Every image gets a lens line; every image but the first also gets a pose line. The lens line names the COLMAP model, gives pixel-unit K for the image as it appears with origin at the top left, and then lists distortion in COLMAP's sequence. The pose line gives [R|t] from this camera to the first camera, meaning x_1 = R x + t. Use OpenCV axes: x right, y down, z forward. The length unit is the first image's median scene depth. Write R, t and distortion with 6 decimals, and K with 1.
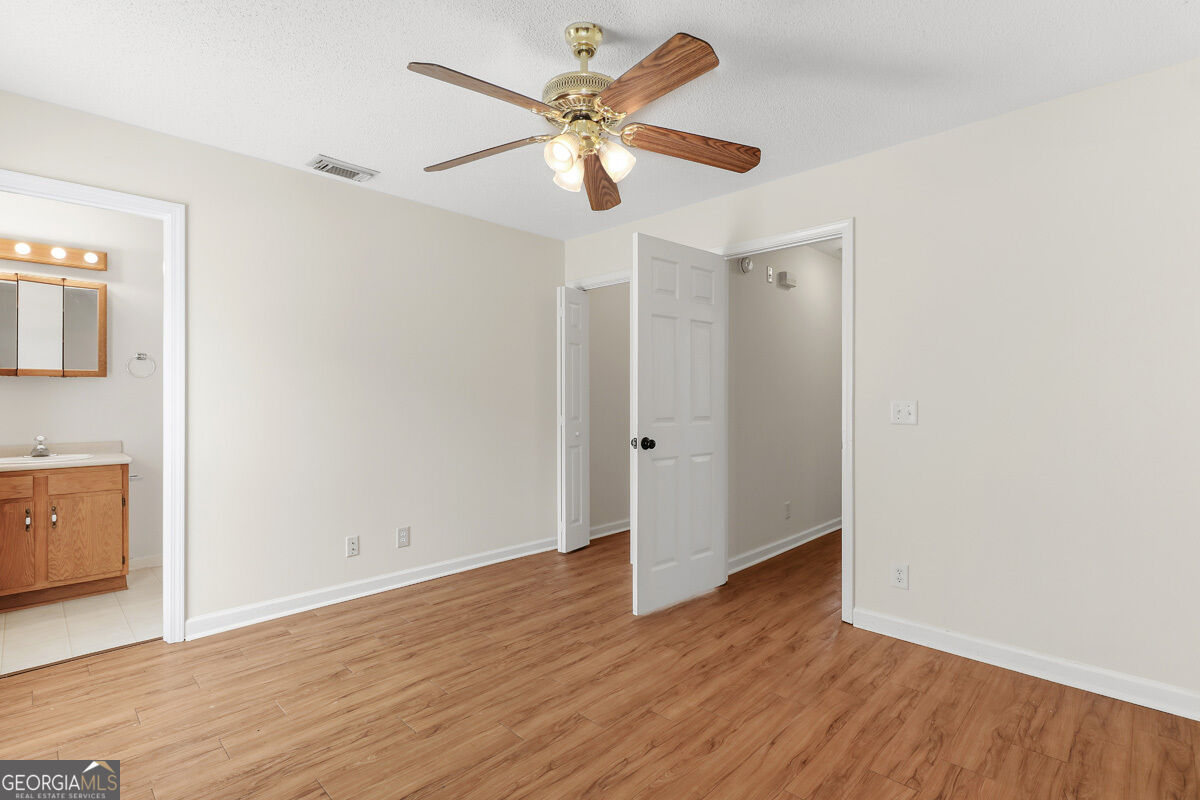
lens RADIAL K [[565.8, 0, 605.2], [0, 565.8, 385.9], [0, 0, 1]] dist [0.010086, -0.011664]
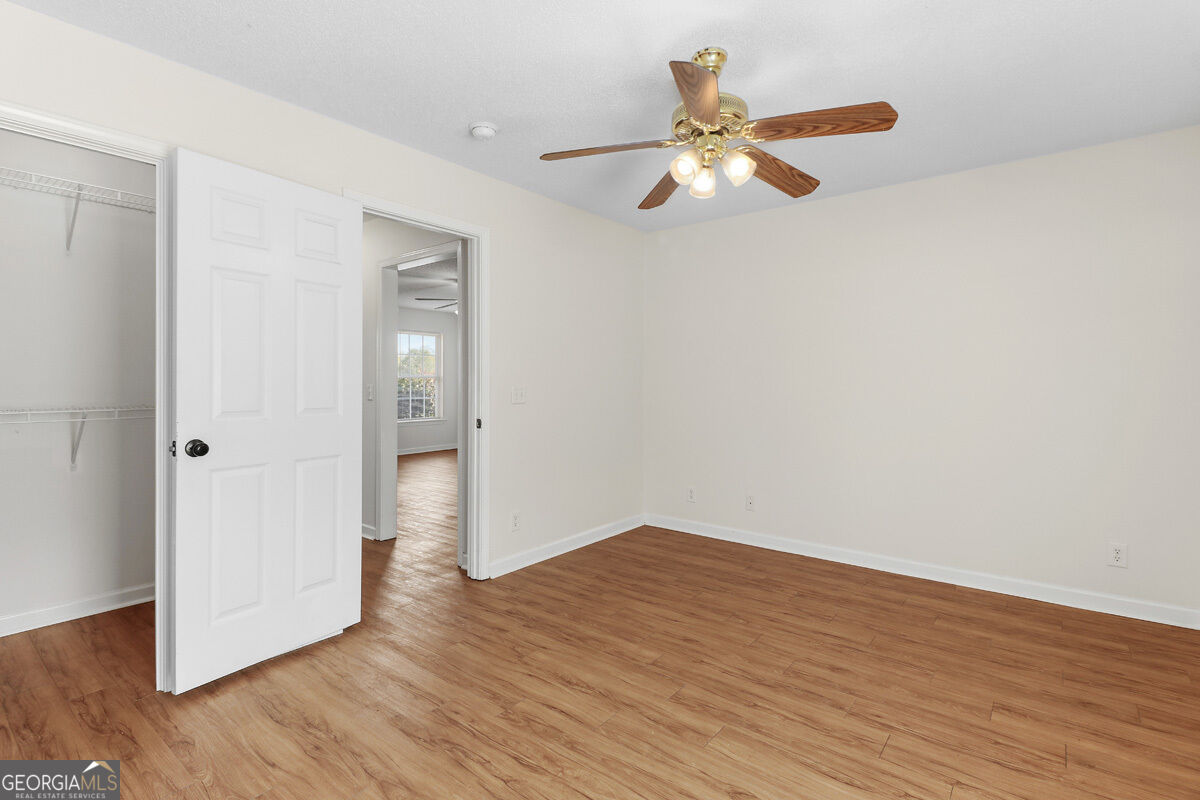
lens RADIAL K [[565.8, 0, 605.2], [0, 565.8, 385.9], [0, 0, 1]] dist [0.010086, -0.011664]
pose [[-0.109088, -0.010700, 0.993975, -0.972994], [-0.017723, 0.999804, 0.008818, 0.007886], [-0.993874, -0.016654, -0.109256, 1.153166]]
